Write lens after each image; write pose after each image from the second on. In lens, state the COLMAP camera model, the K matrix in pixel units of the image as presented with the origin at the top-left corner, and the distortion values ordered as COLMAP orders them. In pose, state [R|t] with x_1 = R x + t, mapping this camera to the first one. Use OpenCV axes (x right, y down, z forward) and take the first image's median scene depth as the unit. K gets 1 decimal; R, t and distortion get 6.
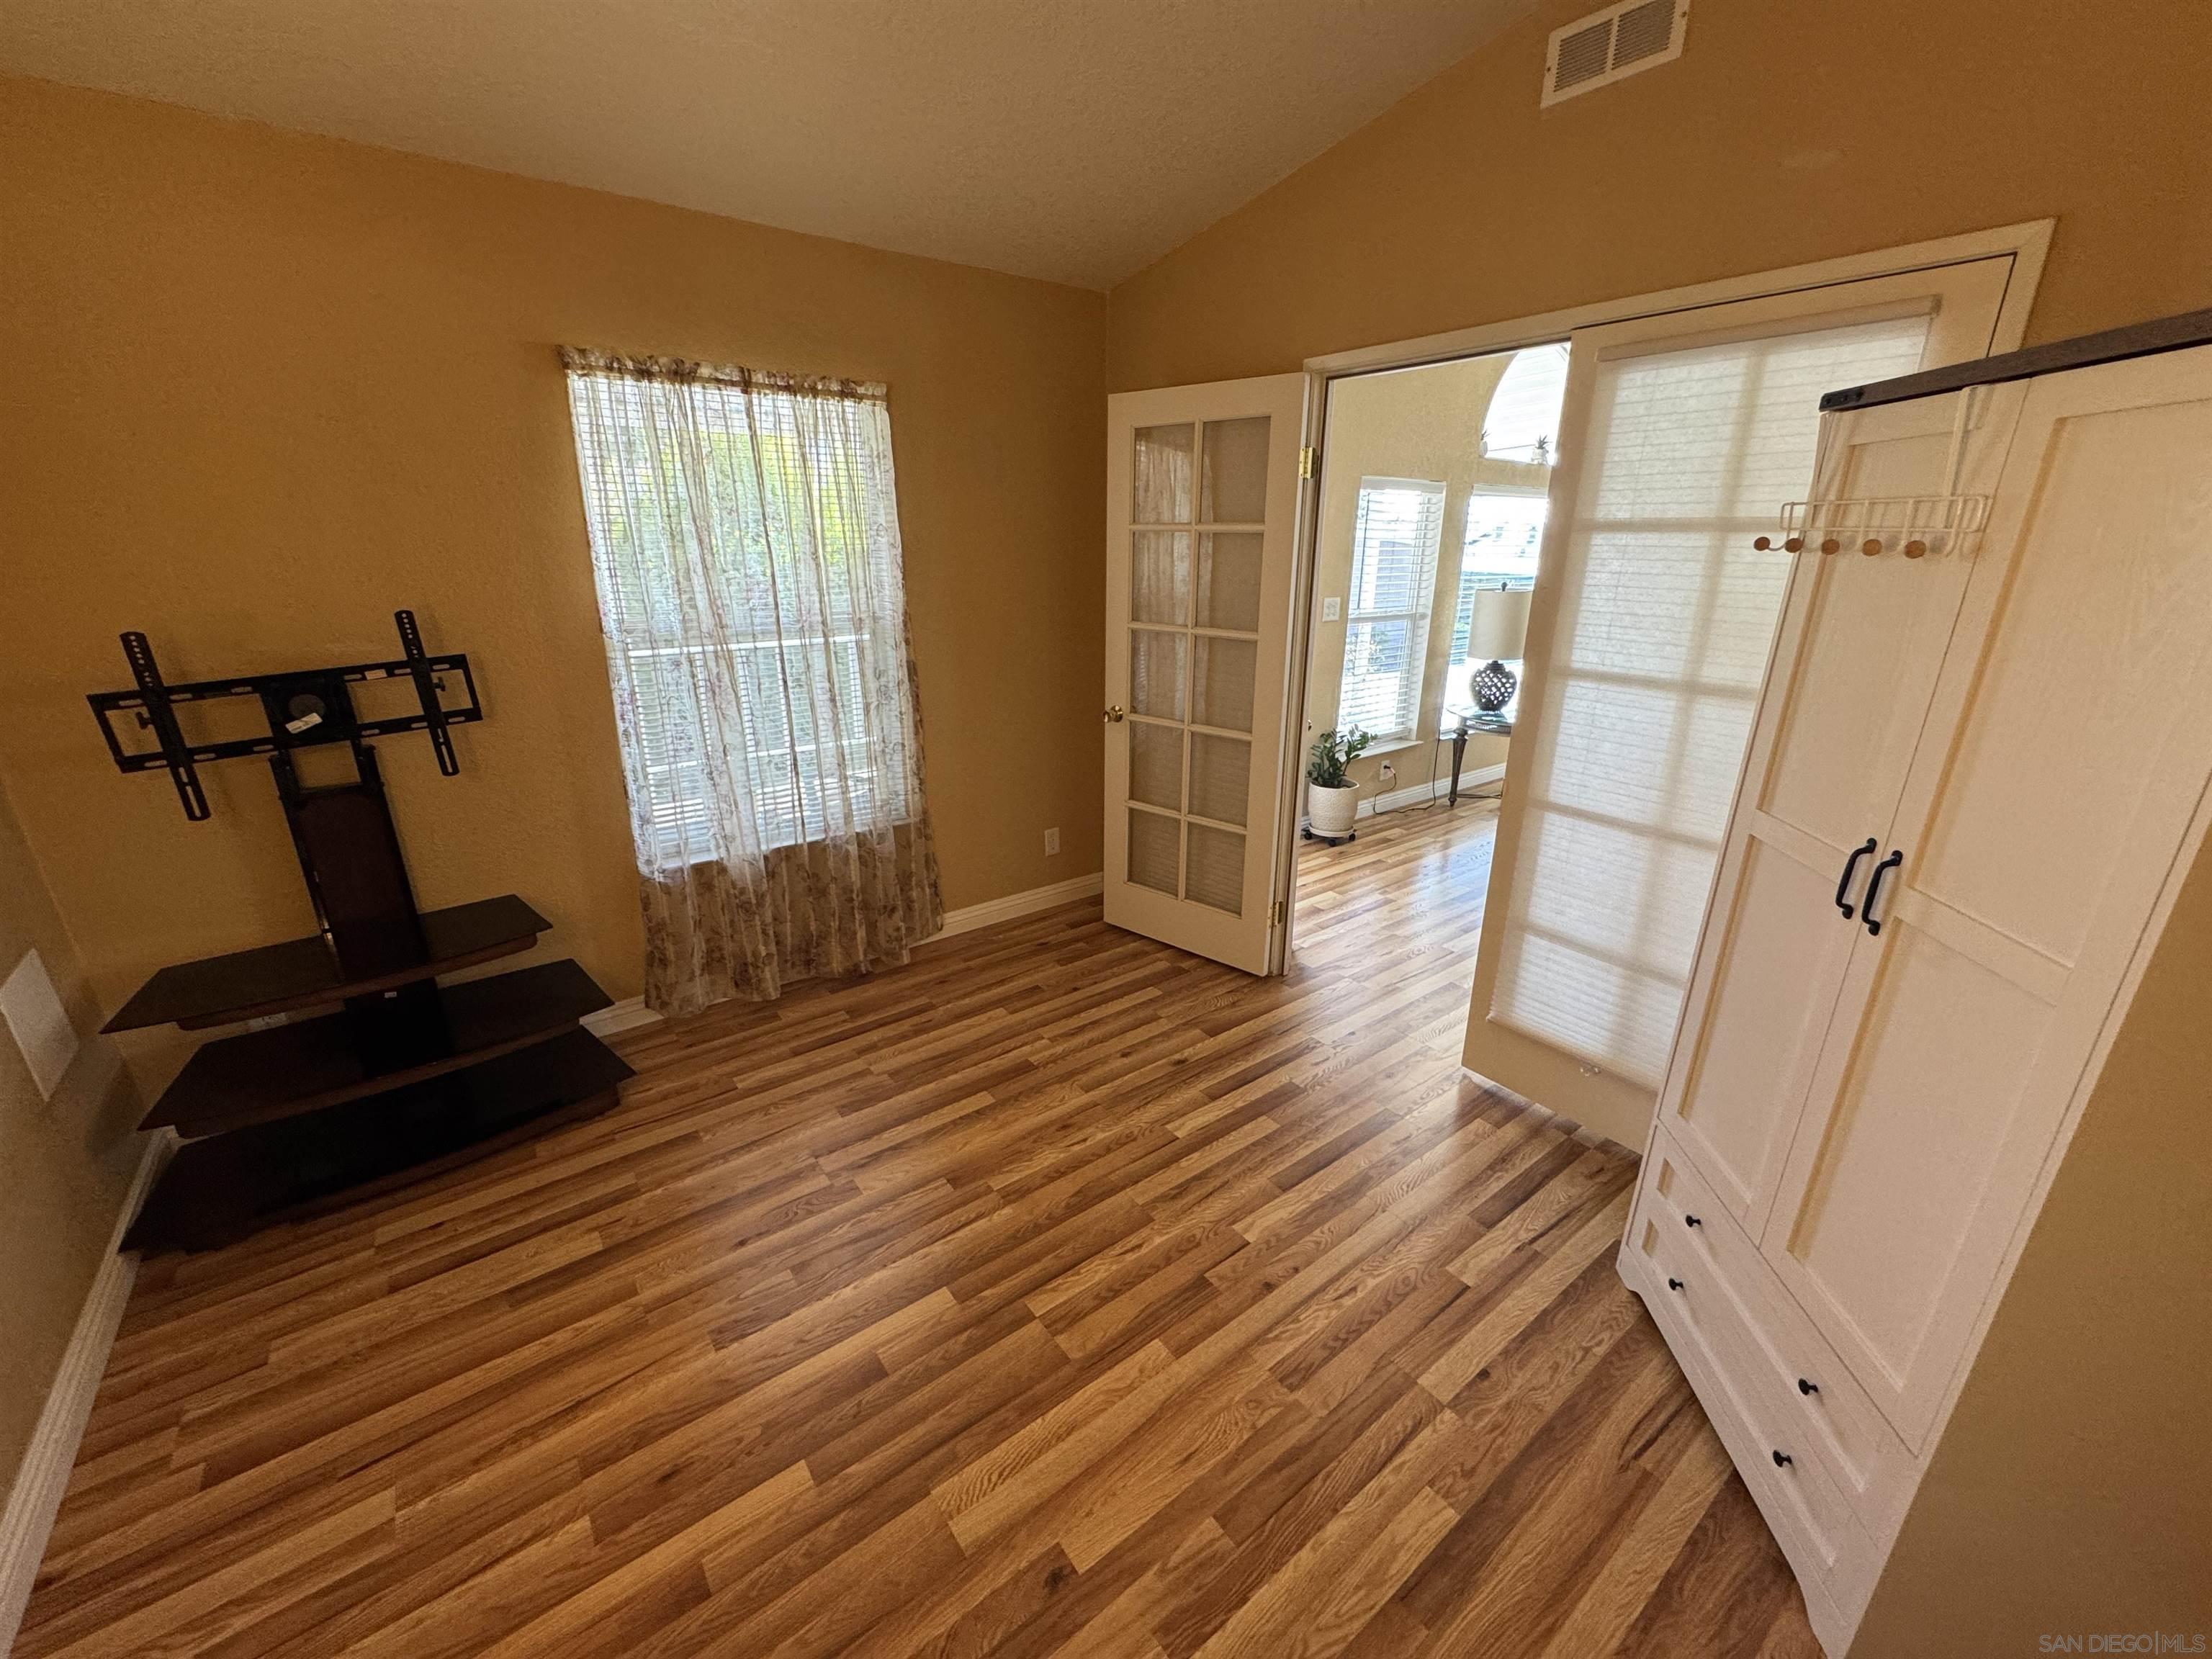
lens RADIAL K [[891.9, 0, 1106.0], [0, 891.9, 829.5], [0, 0, 1]] dist [-0.004586, -0.000434]
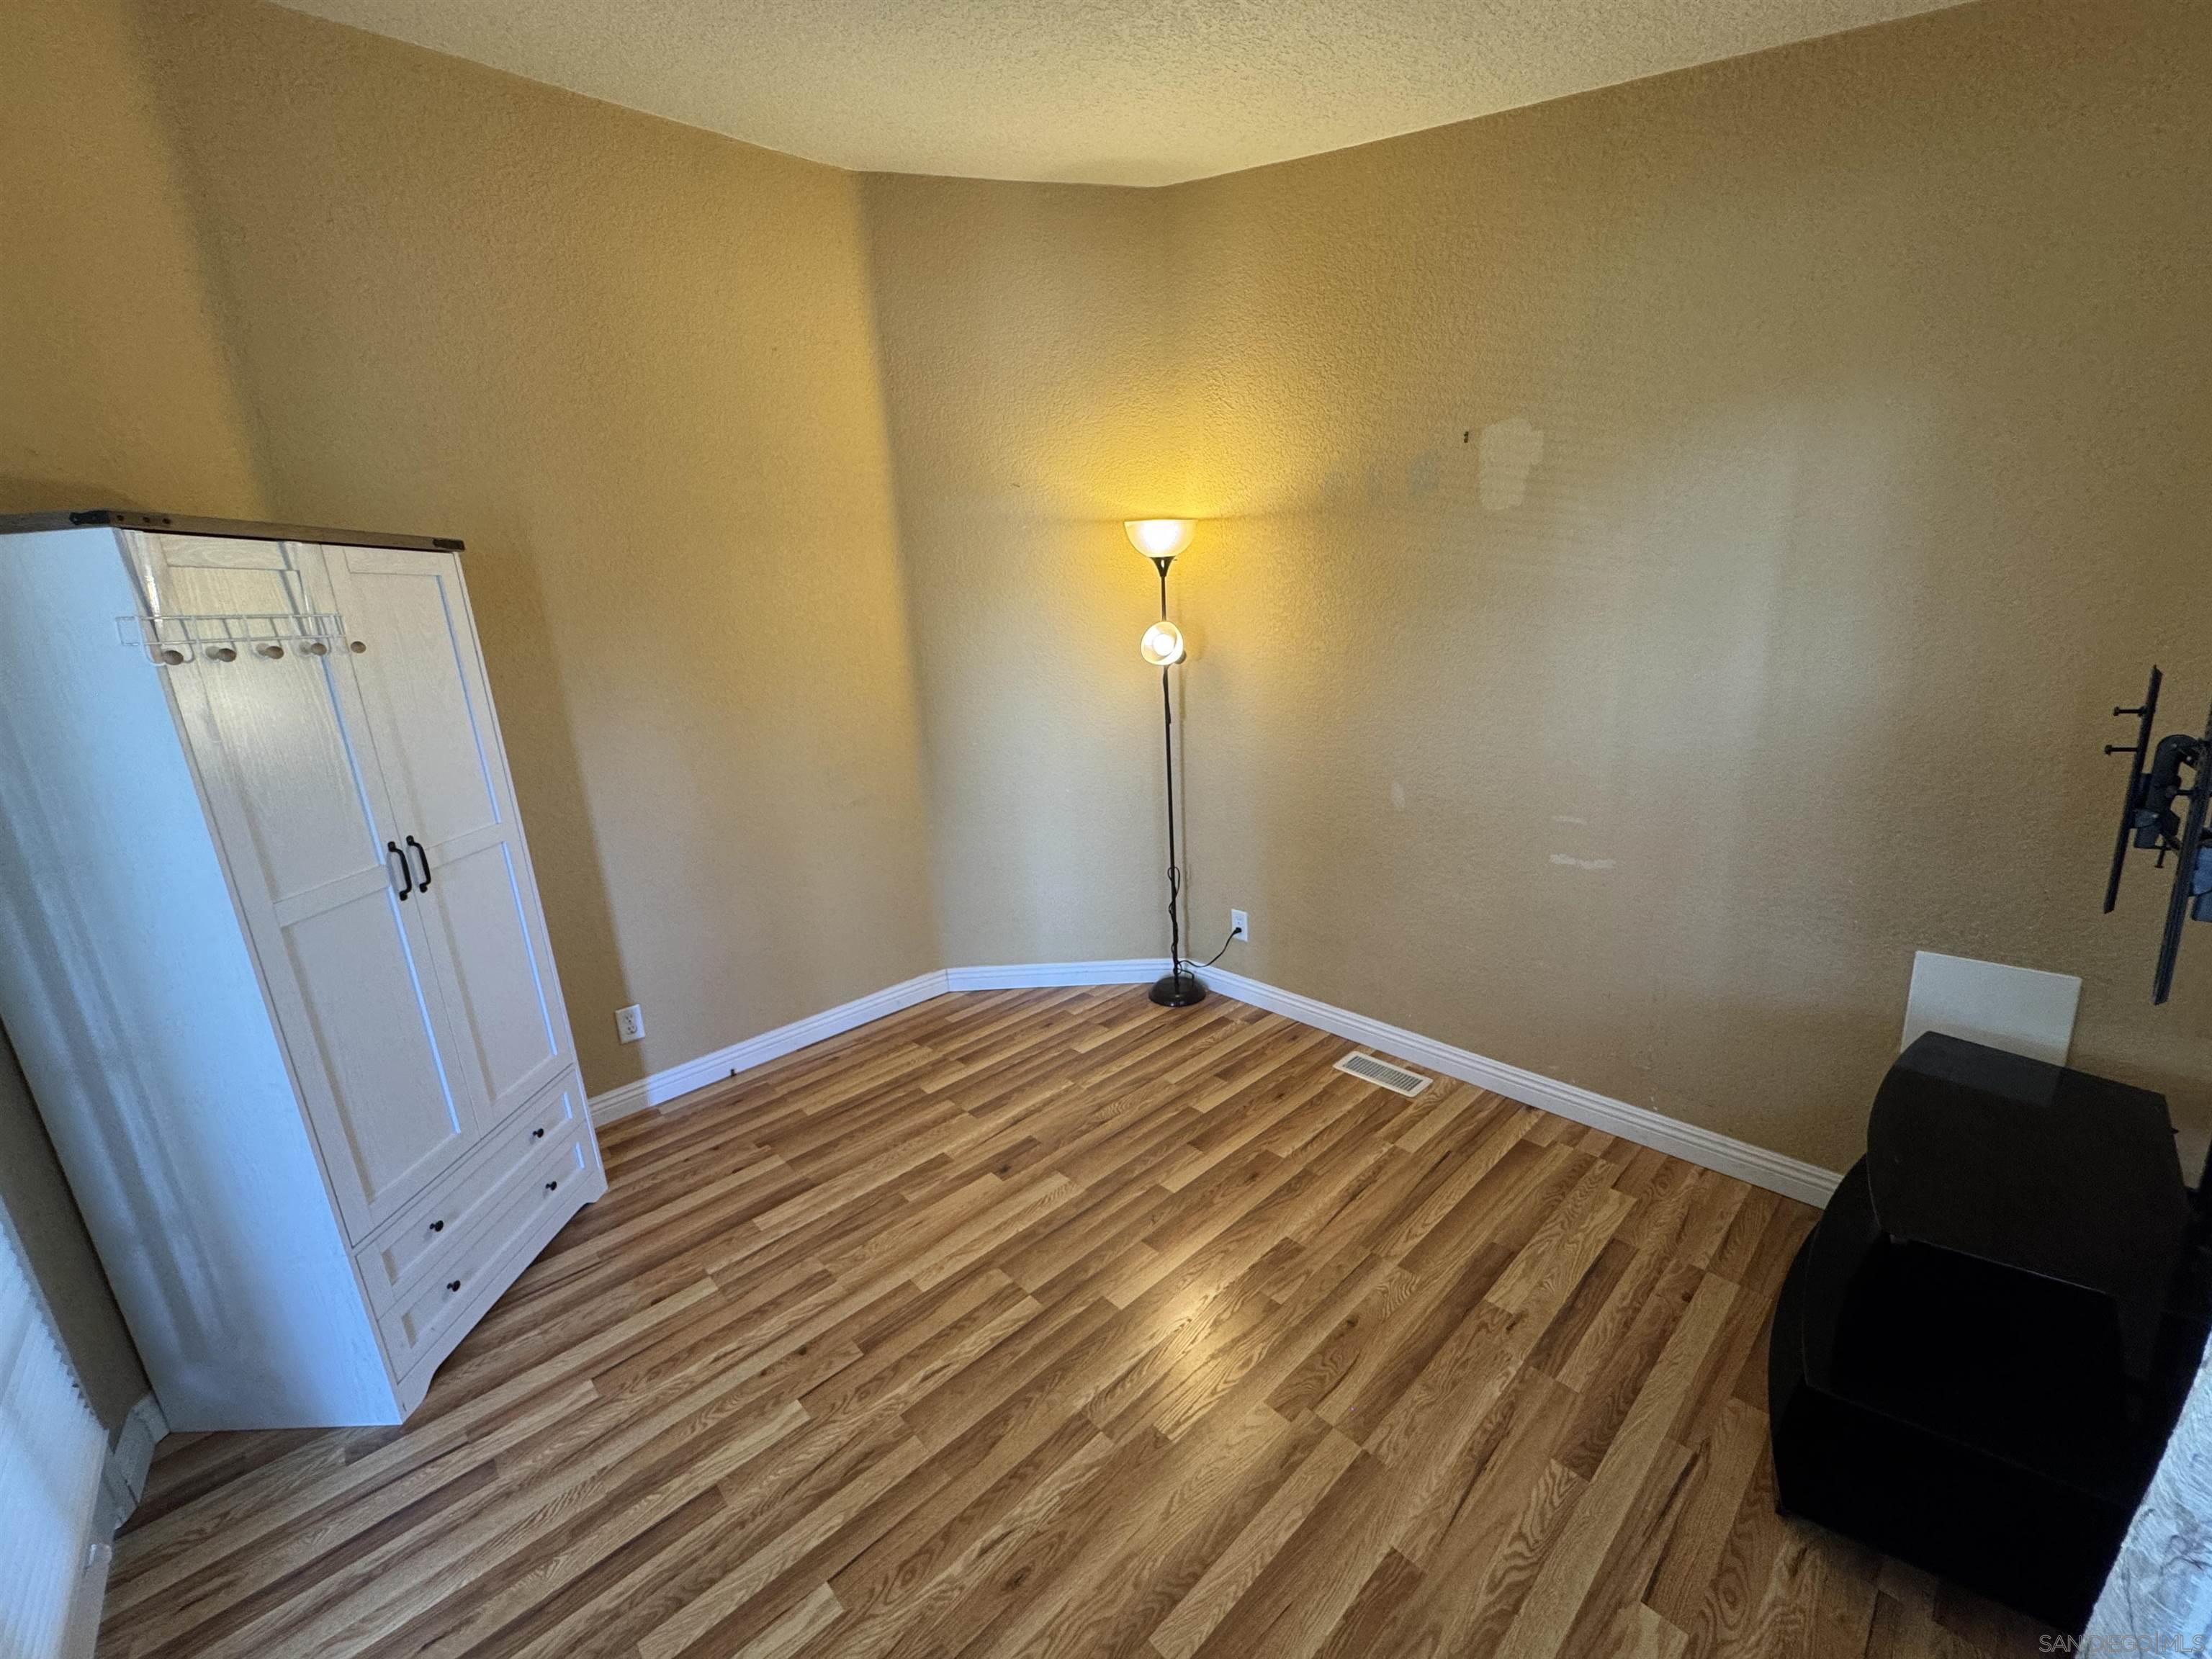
lens RADIAL K [[891.9, 0, 1106.0], [0, 891.9, 829.5], [0, 0, 1]] dist [-0.004586, -0.000434]
pose [[-0.993940, 0.075654, -0.079752, -0.123639], [0.020337, 0.839530, 0.542932, -0.522812], [0.108030, 0.538020, -0.835981, 1.580823]]
